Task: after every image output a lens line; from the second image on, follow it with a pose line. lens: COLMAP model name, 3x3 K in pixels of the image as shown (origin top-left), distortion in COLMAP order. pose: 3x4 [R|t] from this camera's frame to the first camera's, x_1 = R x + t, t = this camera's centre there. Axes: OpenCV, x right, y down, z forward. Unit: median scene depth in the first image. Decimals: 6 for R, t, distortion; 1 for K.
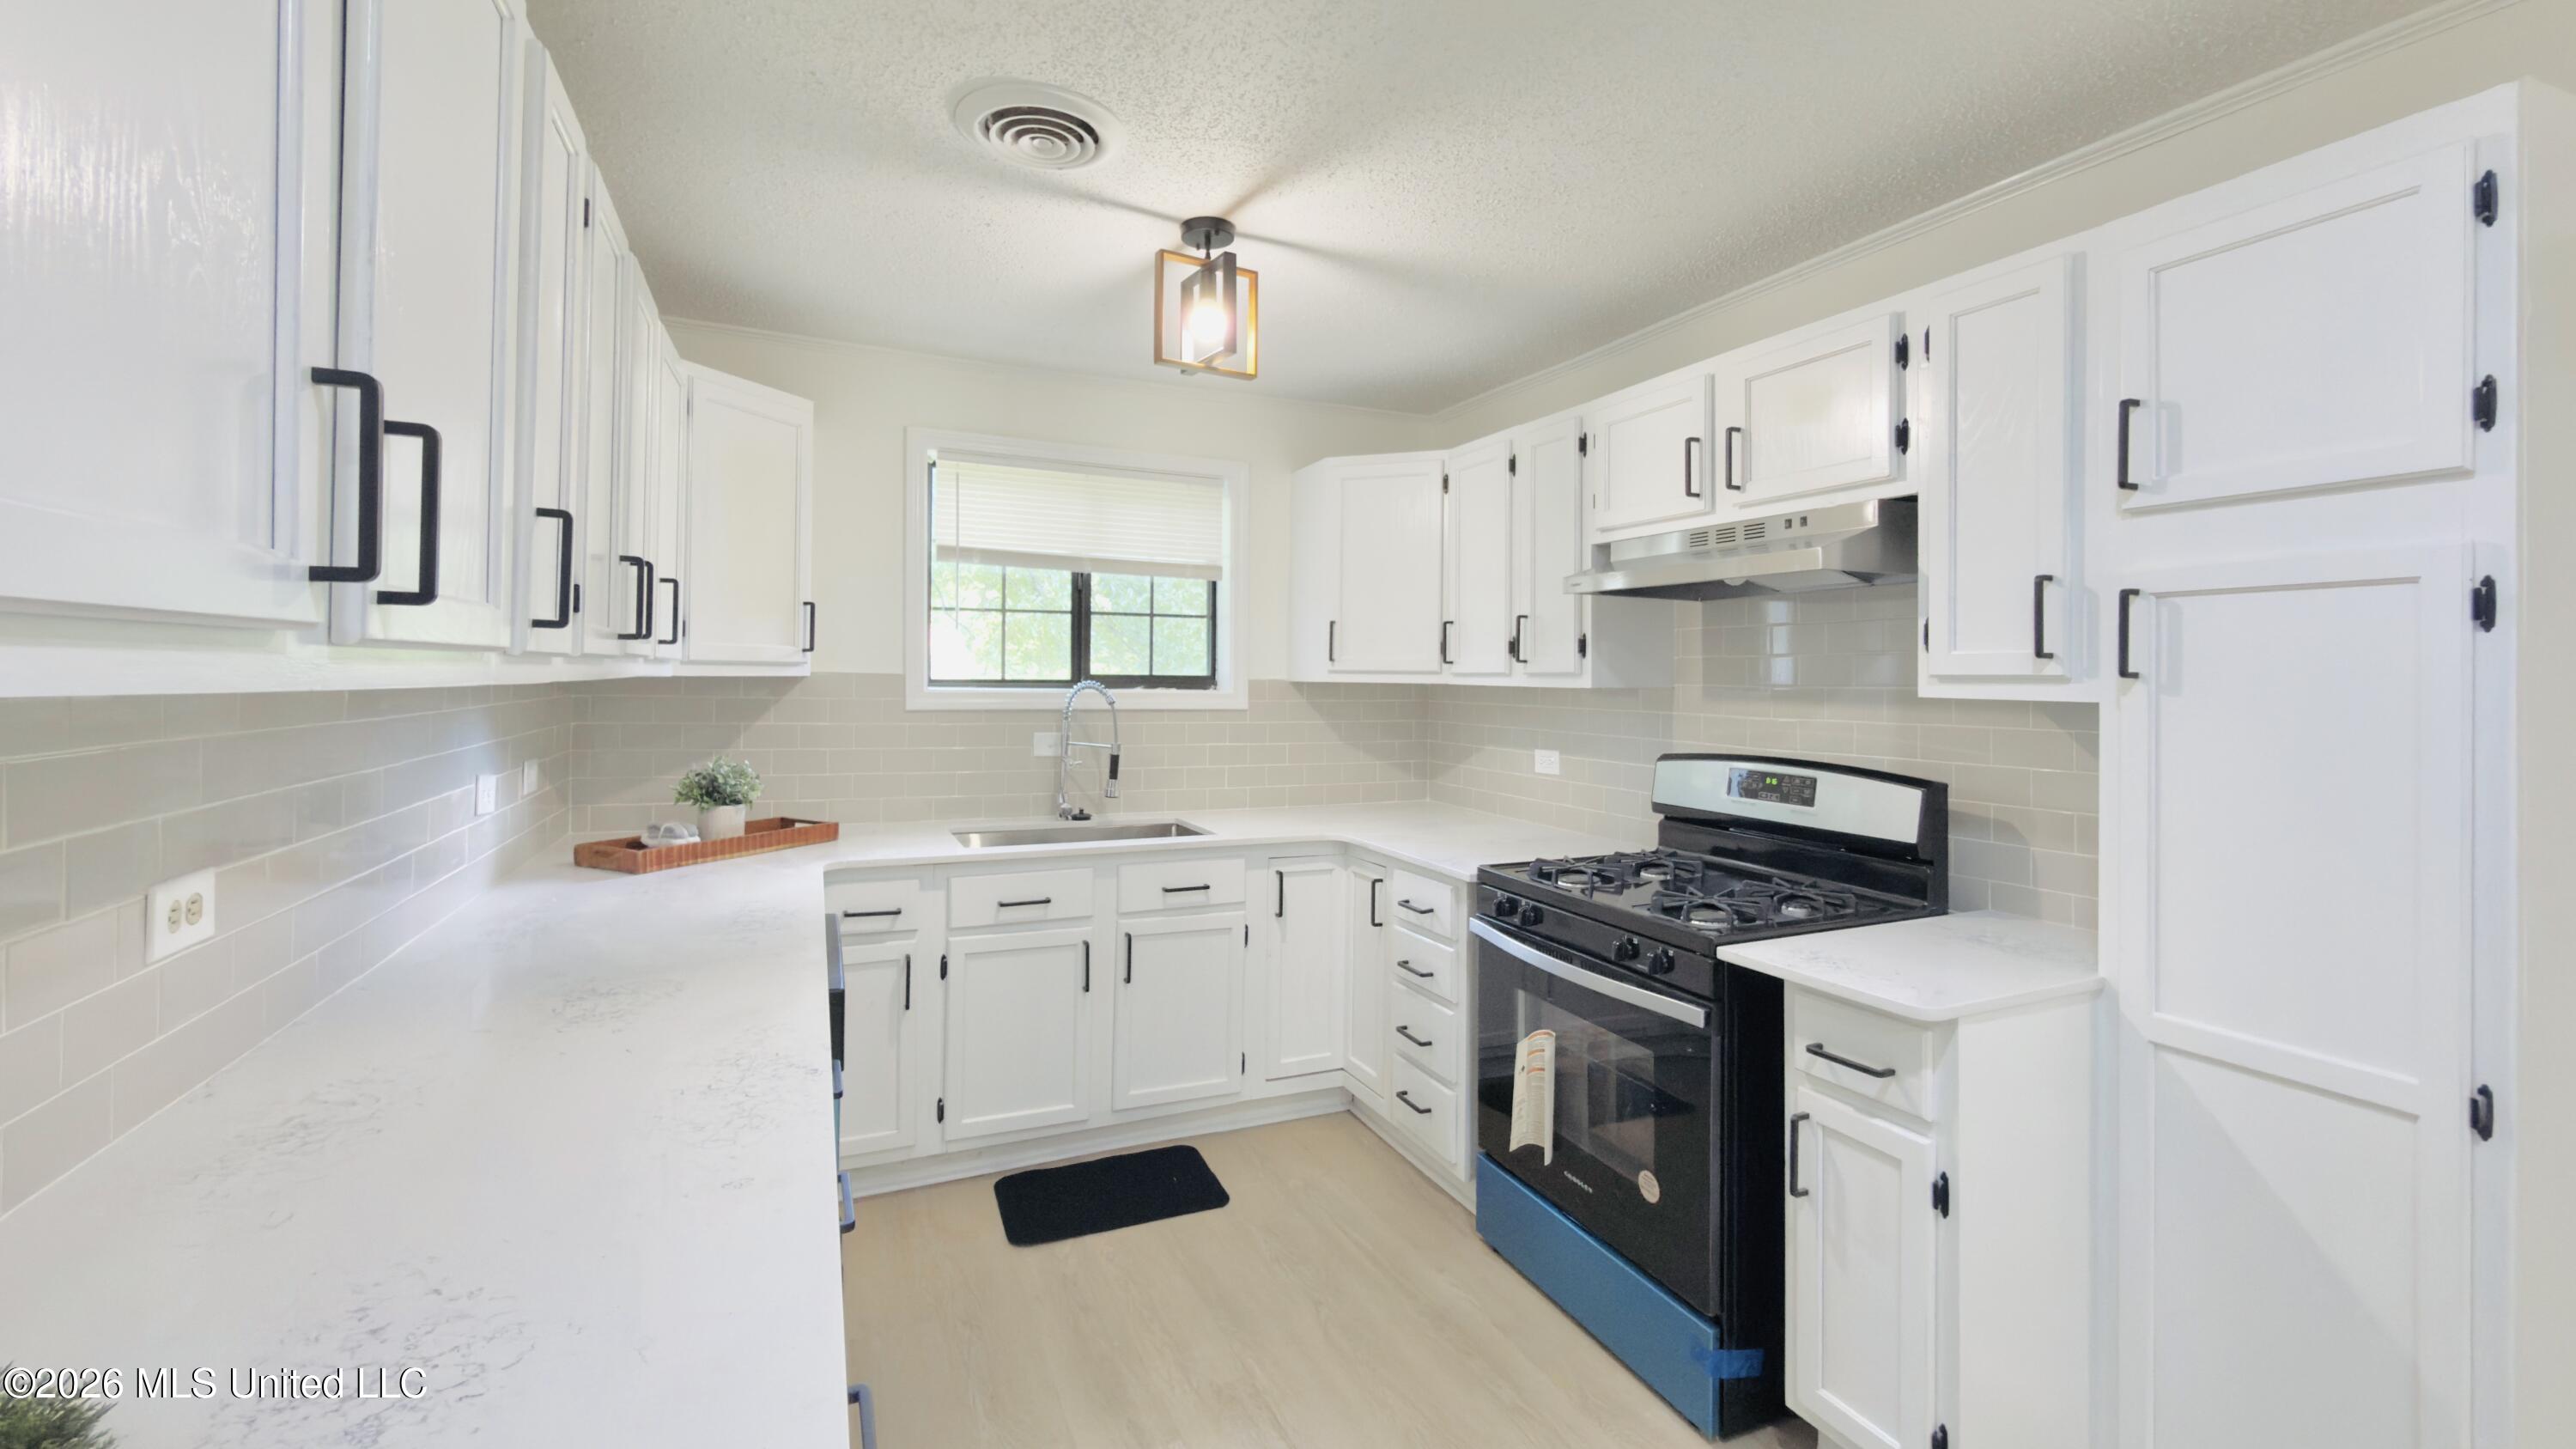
lens RADIAL K [[1063.8, 0, 1283.7], [0, 1063.8, 669.4], [0, 0, 1]] dist [-0.000744, -0.000263]
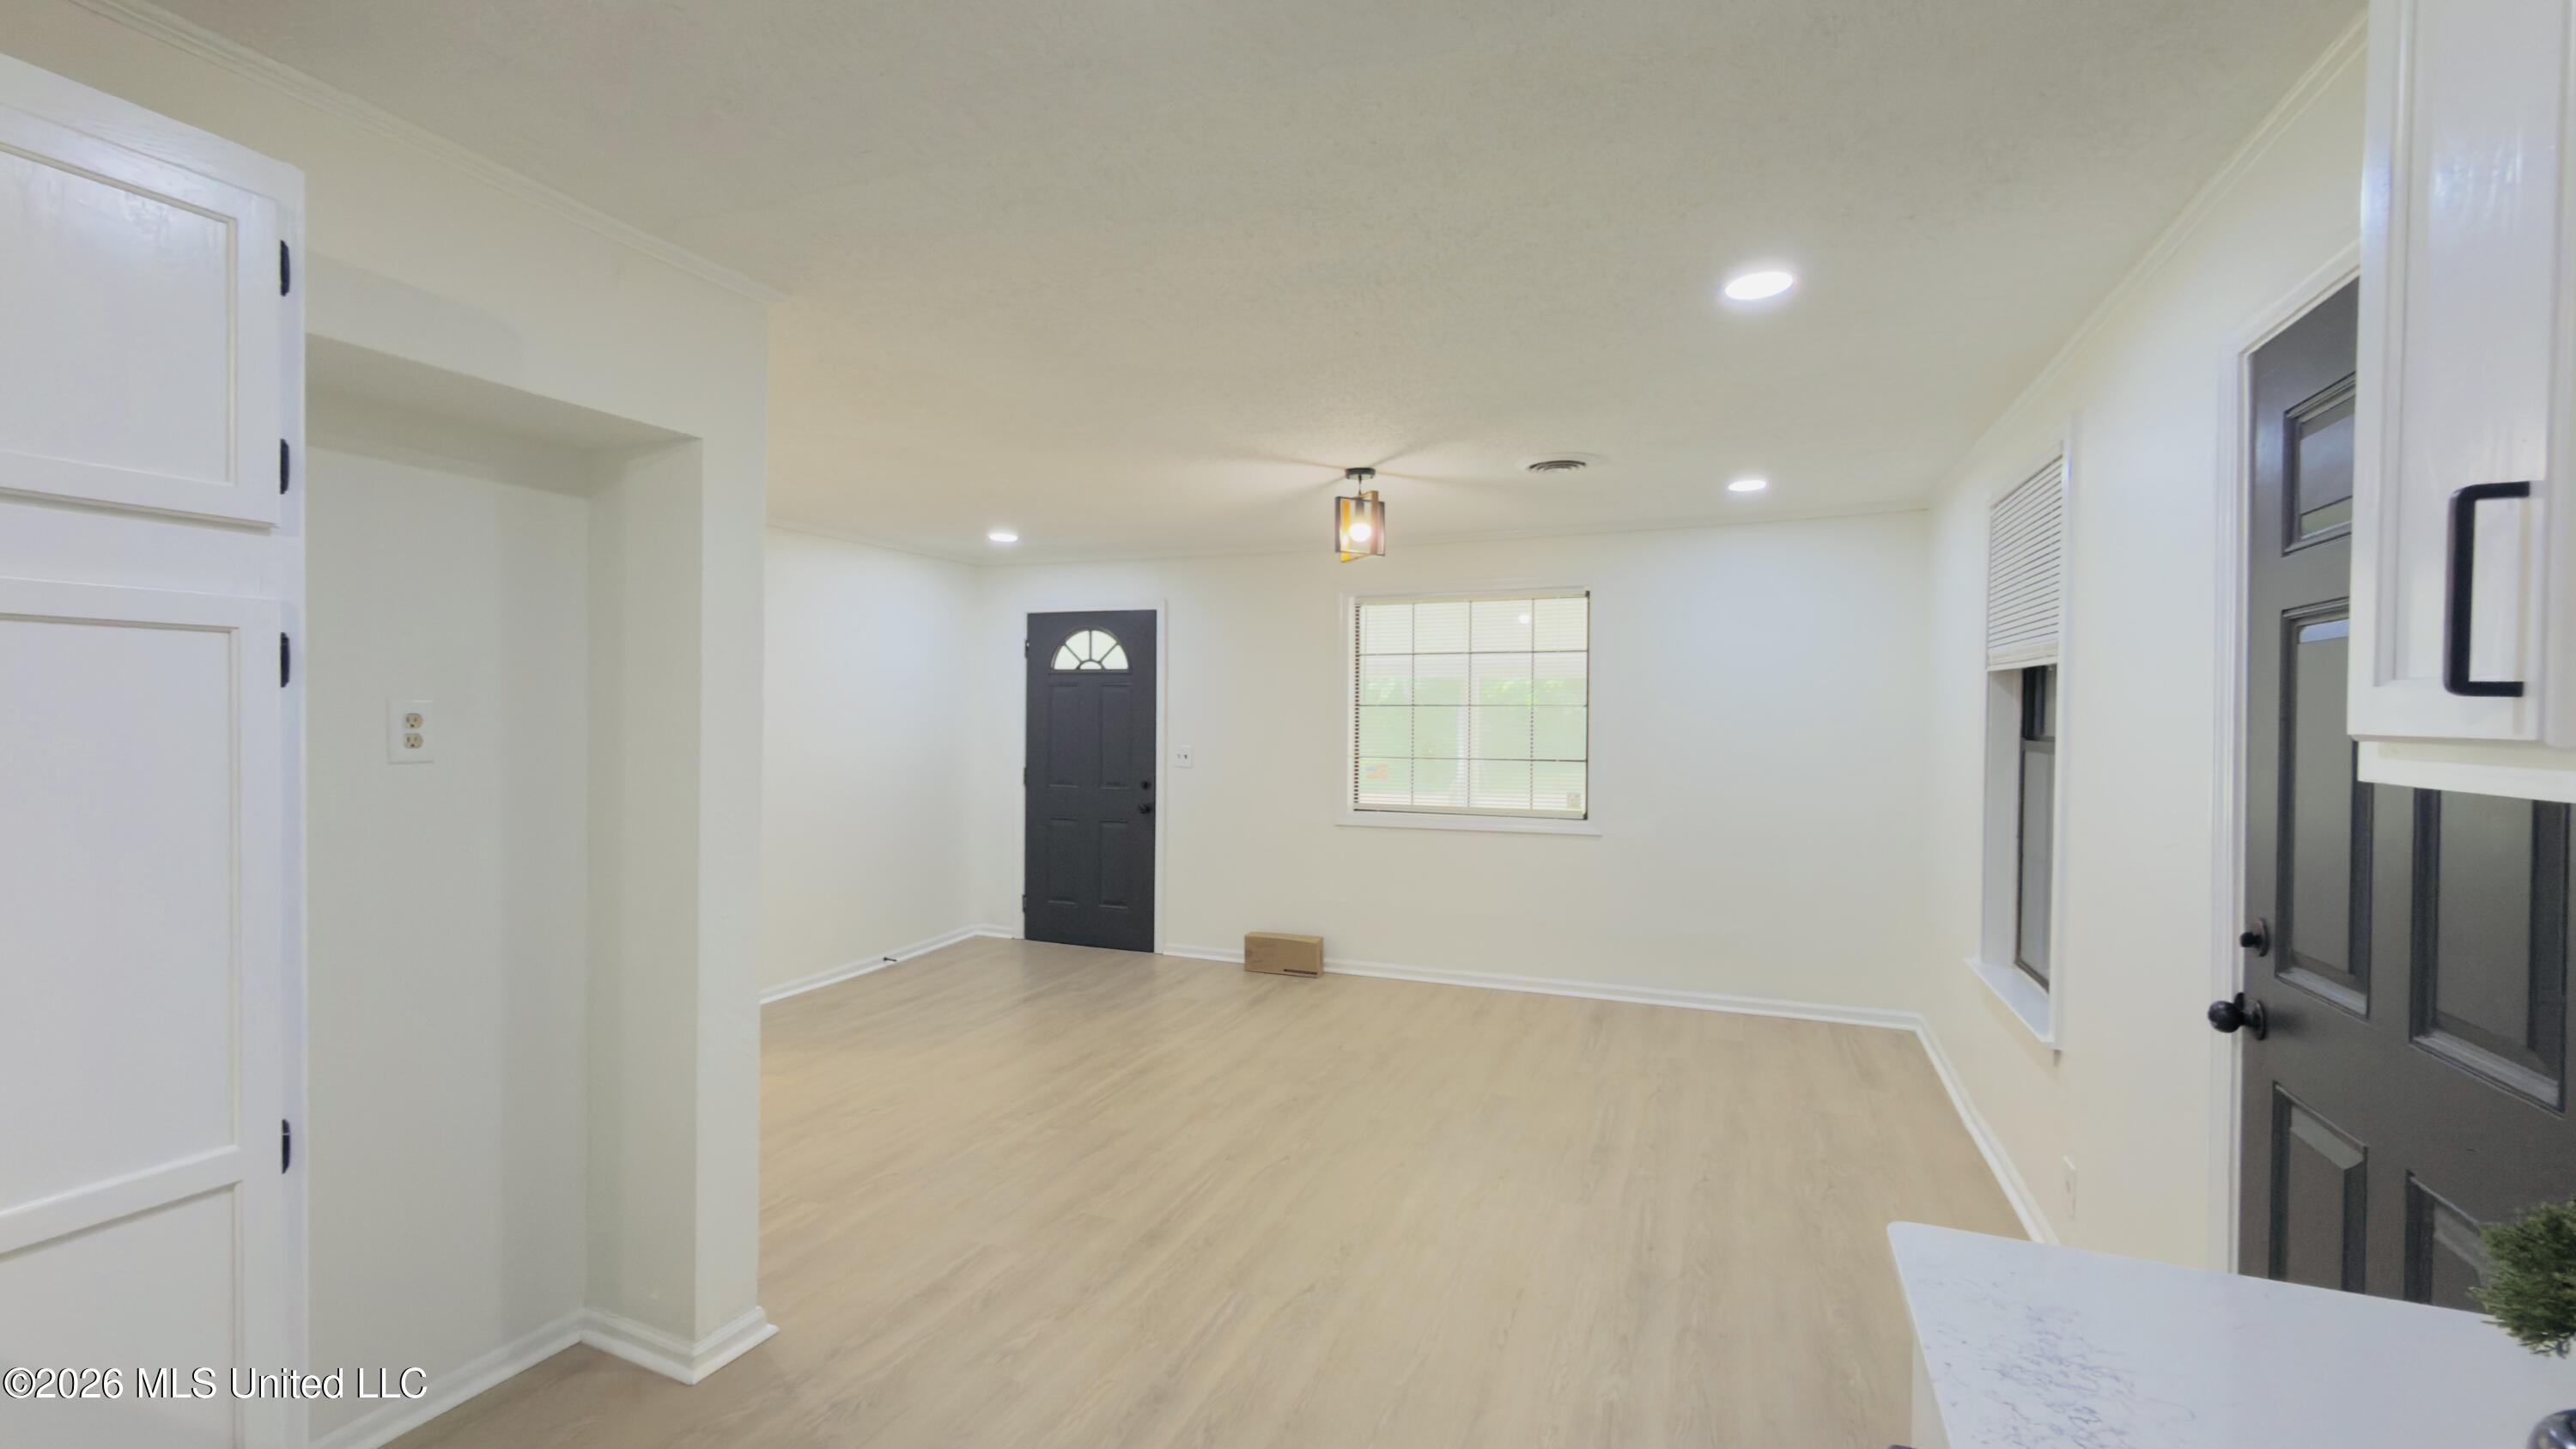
lens RADIAL K [[1080.4, 0, 1282.6], [0, 1080.4, 723.6], [0, 0, 1]] dist [-0.004195, -0.000784]
pose [[-0.685443, -0.016436, 0.727941, -0.136901], [-0.013022, 0.999862, 0.010314, -0.009960], [-0.728010, -0.002410, -0.685562, 0.445517]]
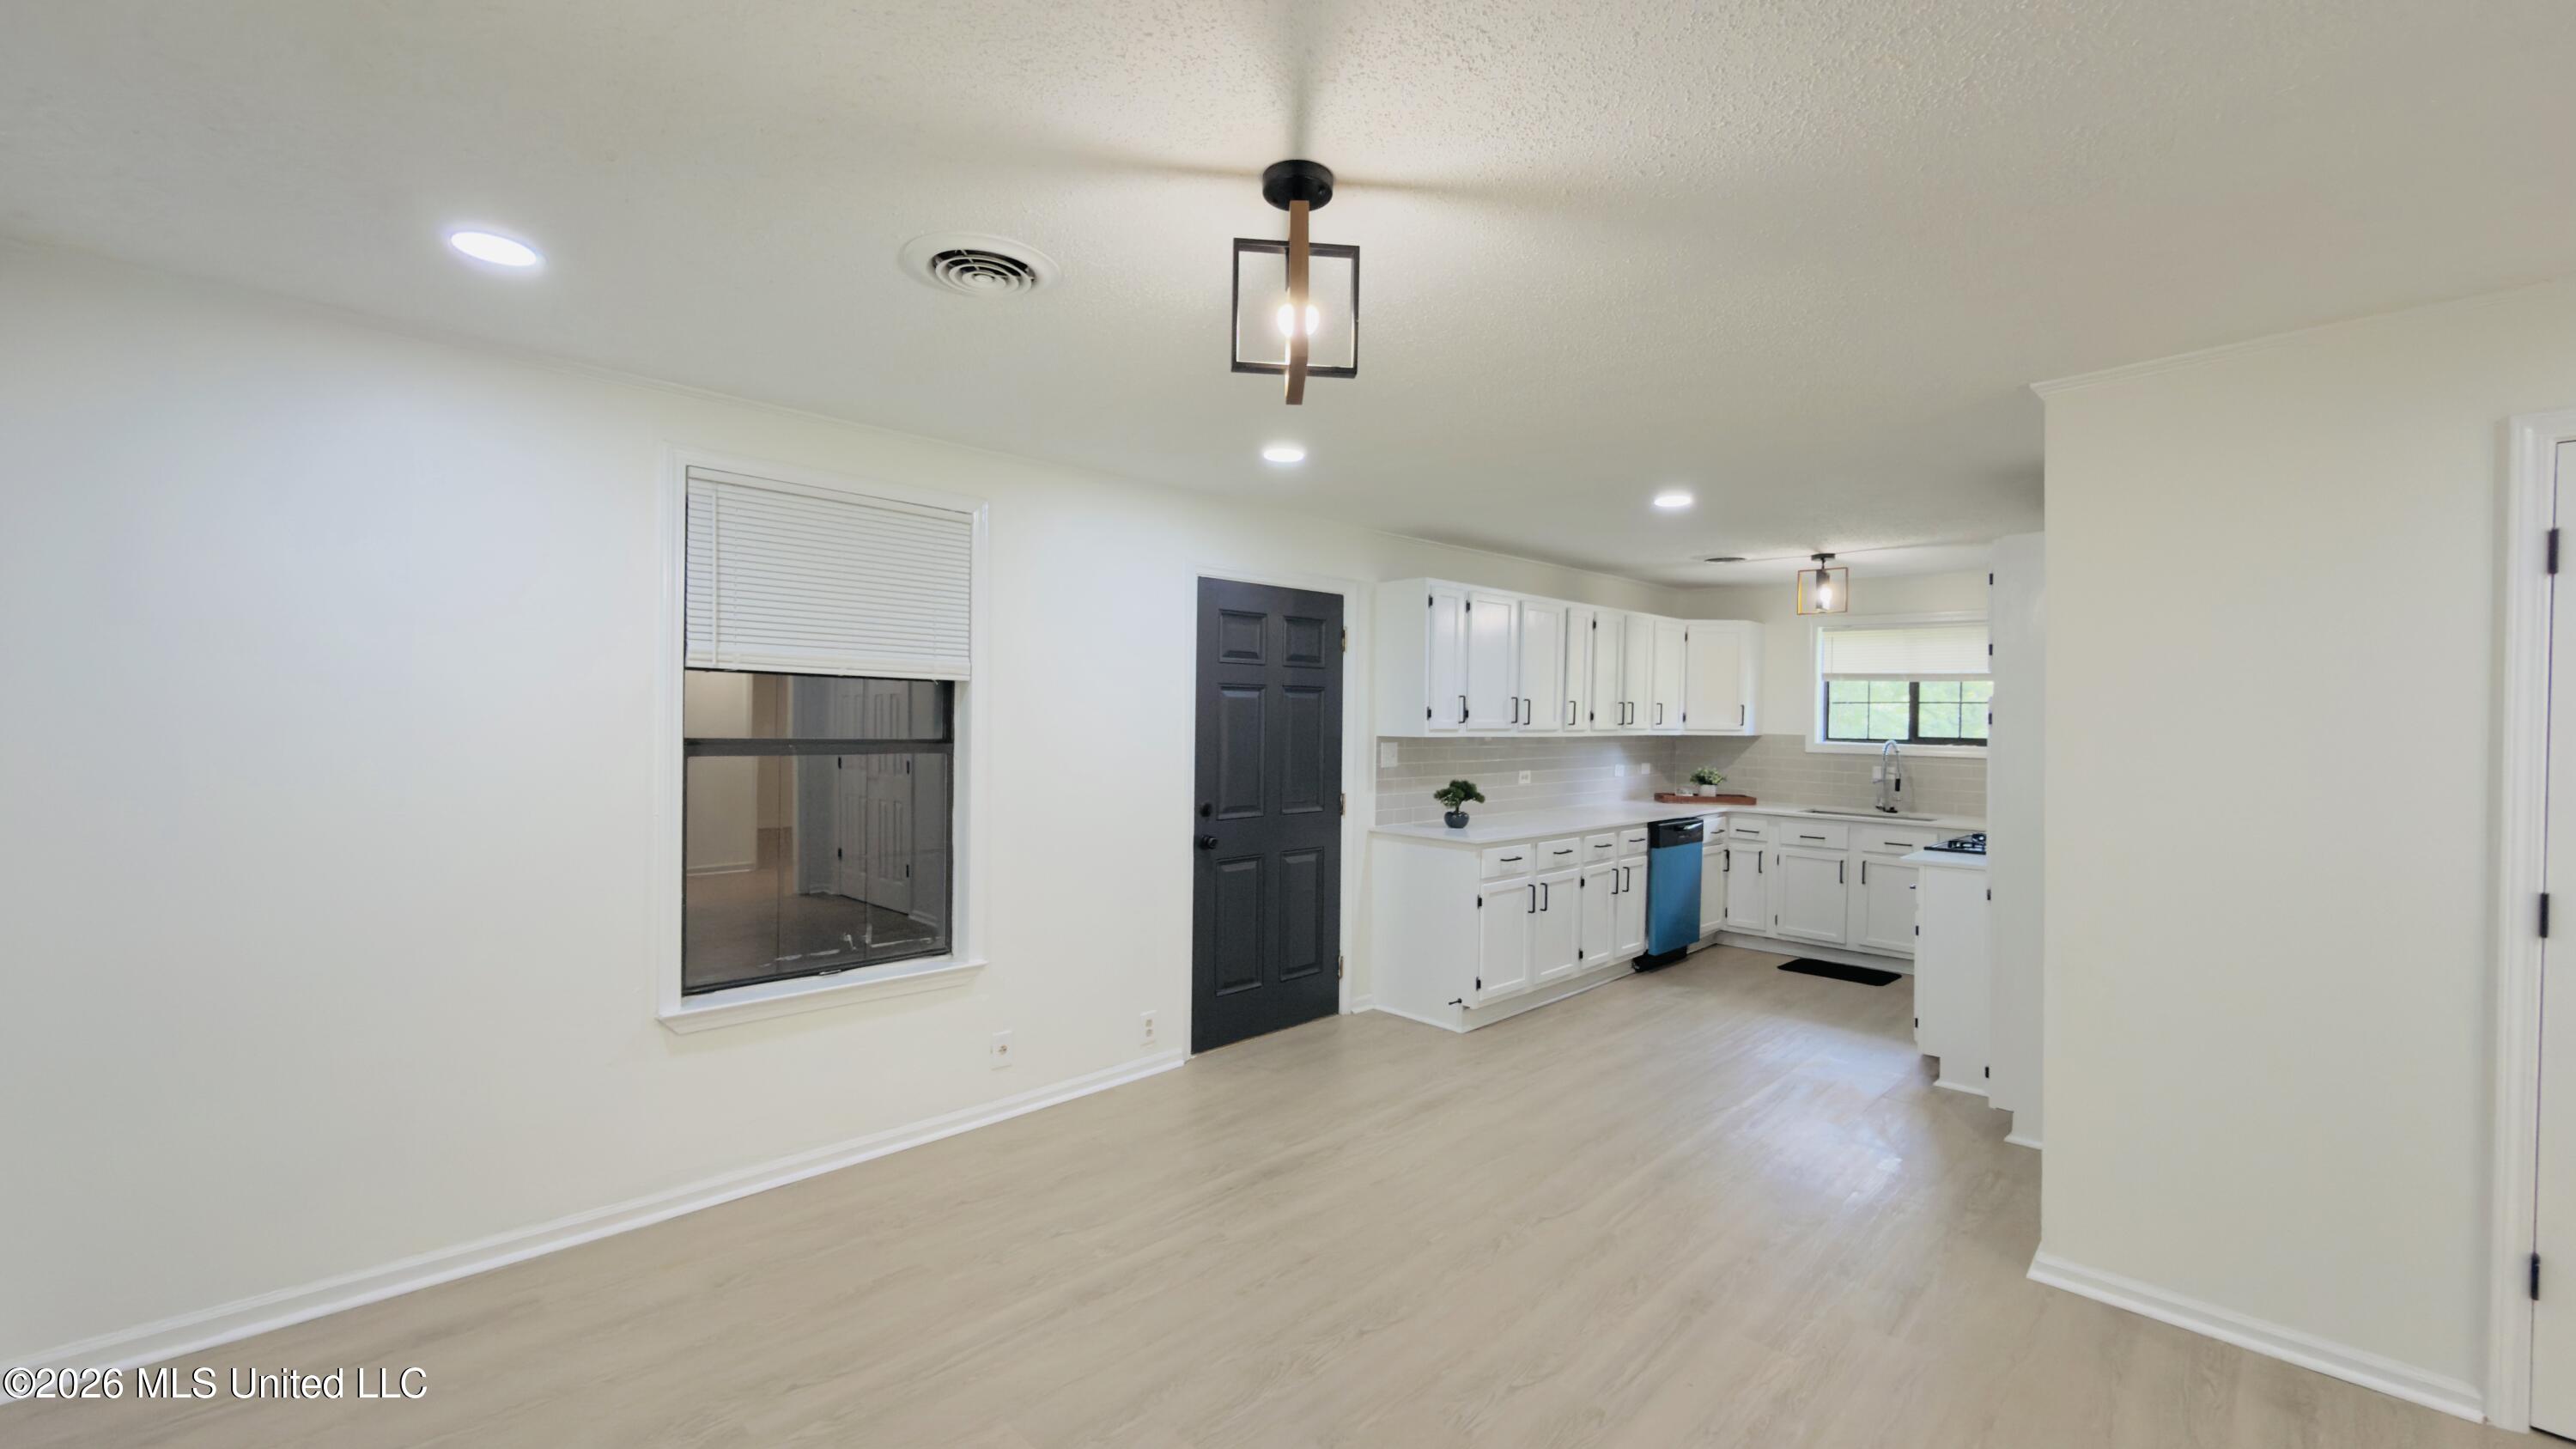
lens RADIAL K [[1031.3, 0, 1288.0], [0, 1031.3, 724.5], [0, 0, 1]] dist [0.000766, -0.000164]
pose [[0.356475, 0.004277, -0.934295, 1.357287], [-0.004371, 0.999986, 0.002910, -0.020555], [0.934295, 0.003046, 0.356489, -0.791260]]
